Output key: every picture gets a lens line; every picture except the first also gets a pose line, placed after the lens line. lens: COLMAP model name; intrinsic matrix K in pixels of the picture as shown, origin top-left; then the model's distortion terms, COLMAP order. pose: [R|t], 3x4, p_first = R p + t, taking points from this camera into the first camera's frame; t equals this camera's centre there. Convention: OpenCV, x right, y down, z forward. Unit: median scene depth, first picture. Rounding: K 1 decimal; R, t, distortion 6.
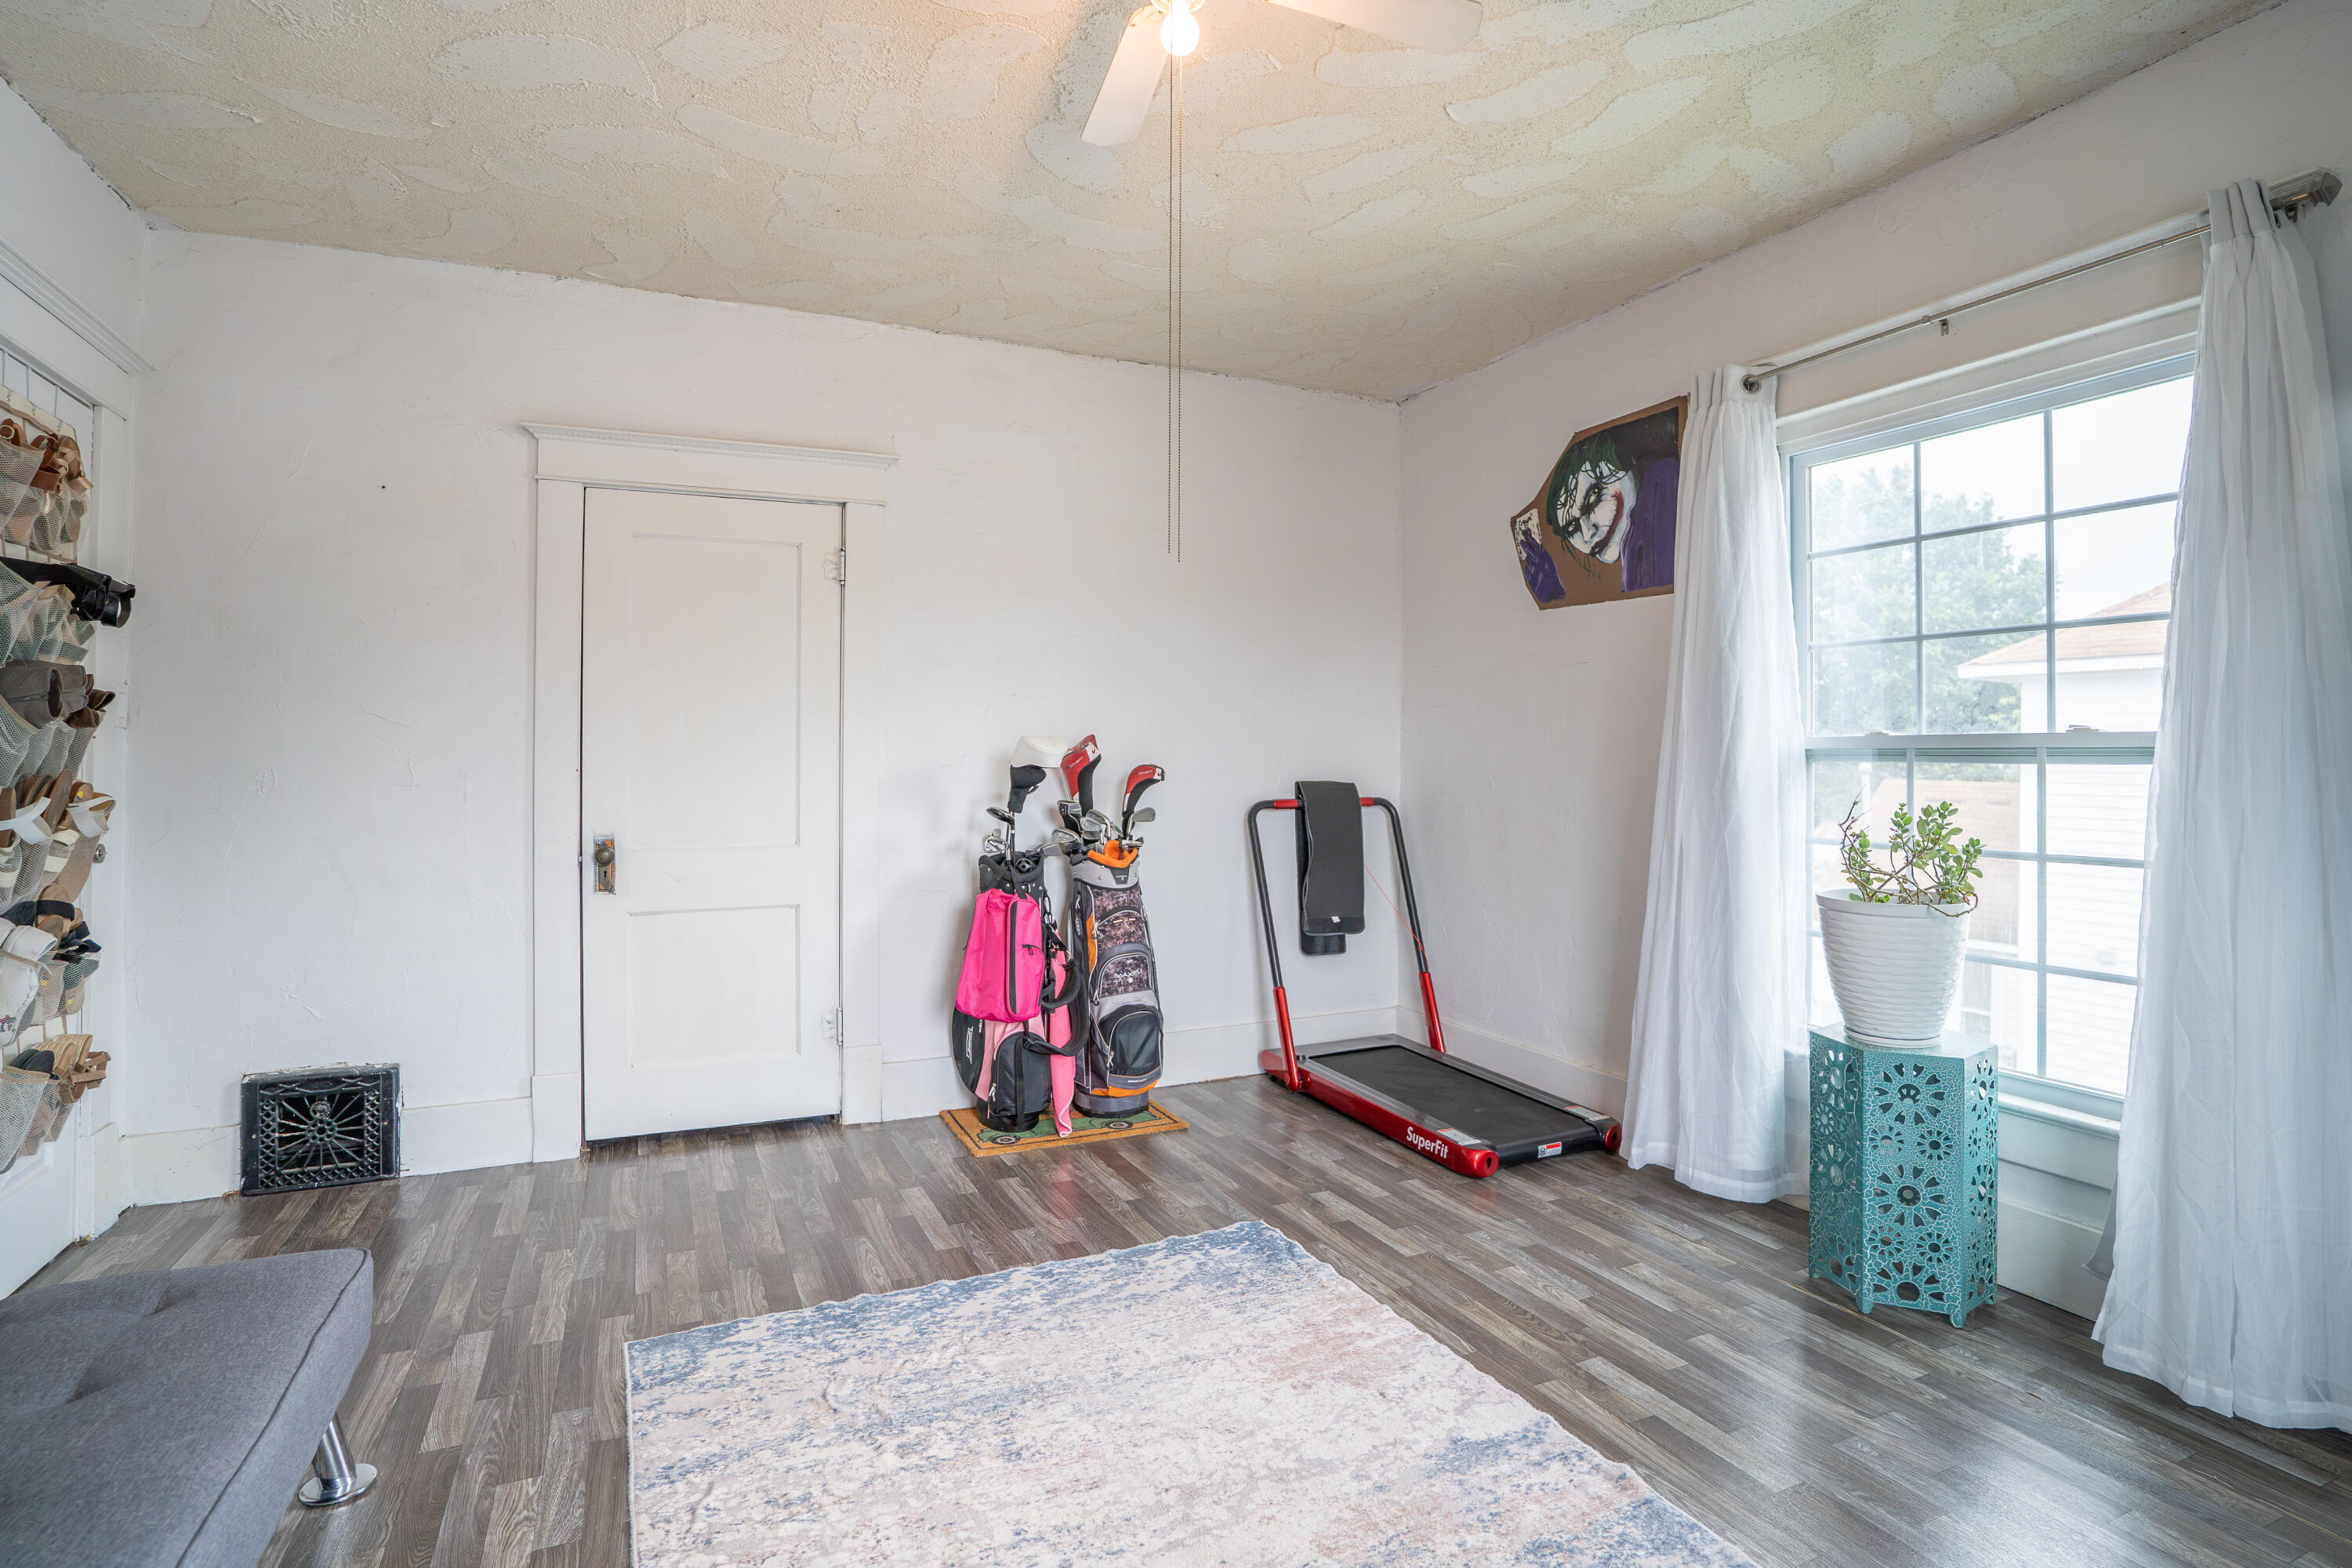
lens RADIAL K [[1175.8, 0, 1187.9], [0, 1175.8, 768.0], [0, 0, 1]] dist [-0.063240, 0.029492]
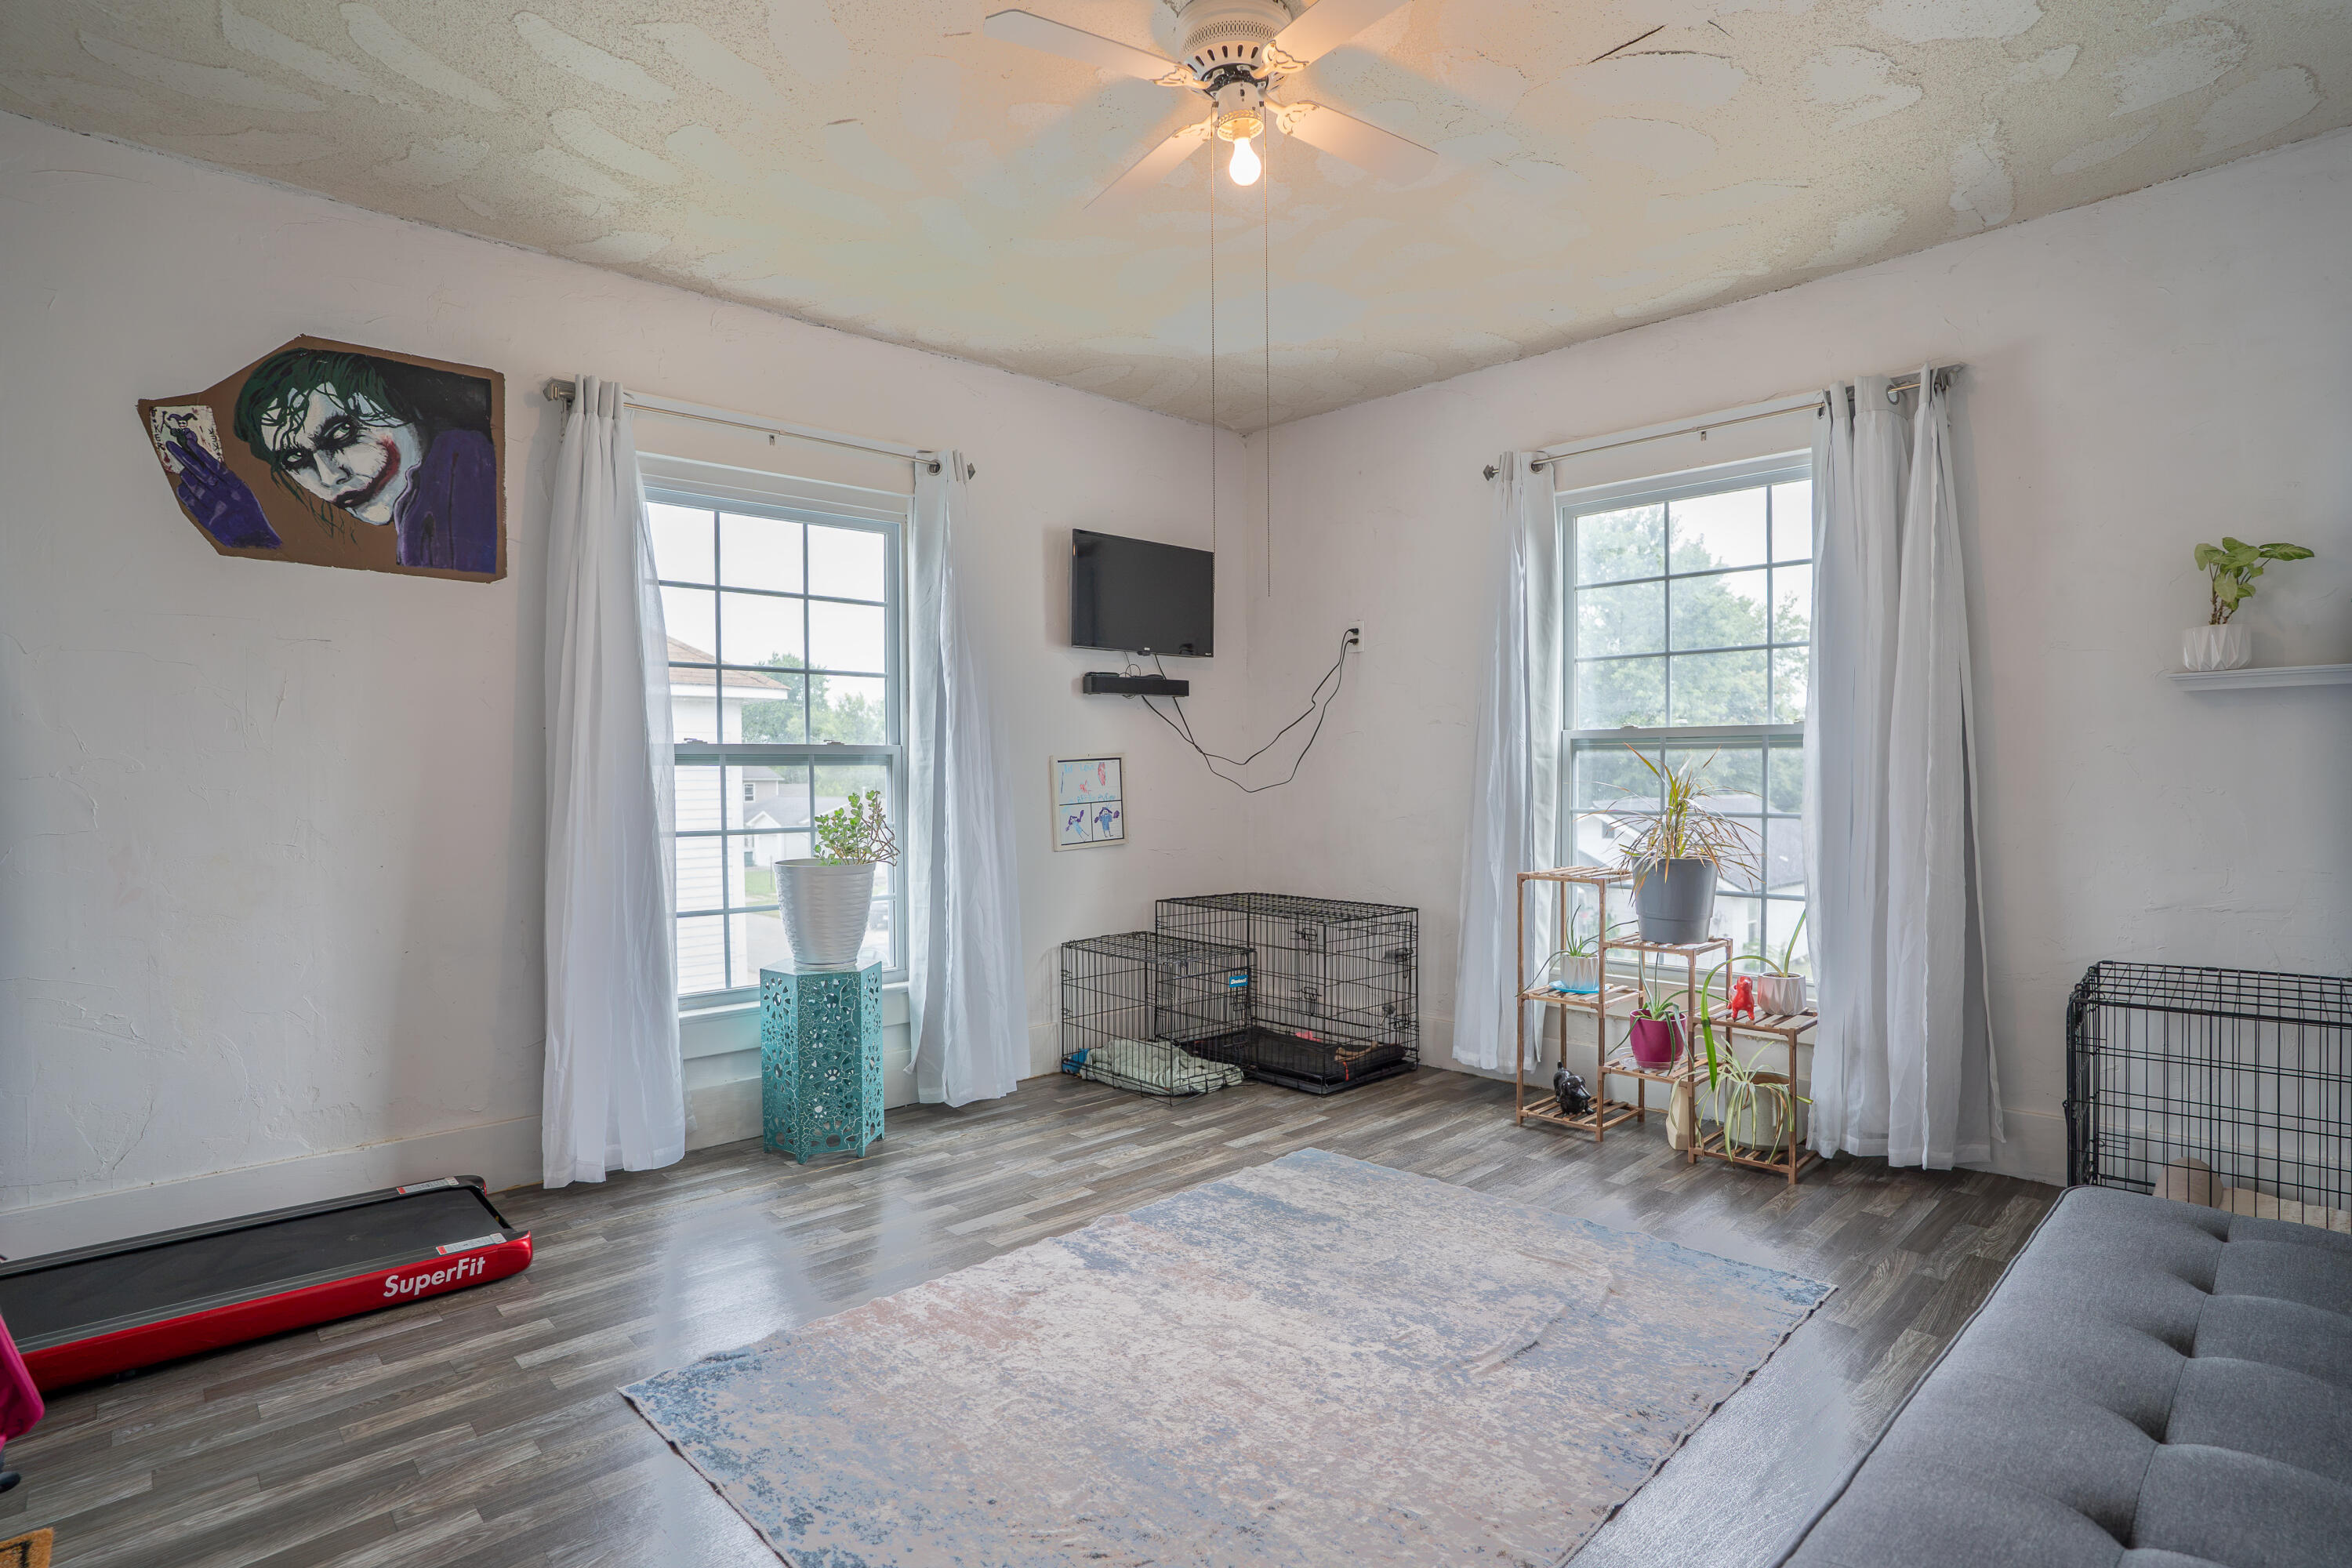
lens RADIAL K [[1161.9, 0, 1173.0], [0, 1161.9, 823.1], [0, 0, 1]] dist [-0.019258, 0.000105]
pose [[-0.292520, -0.048732, 0.955017, -0.590066], [0.009944, 0.998492, 0.053997, -0.004481], [-0.956208, 0.025292, -0.291594, 0.713323]]
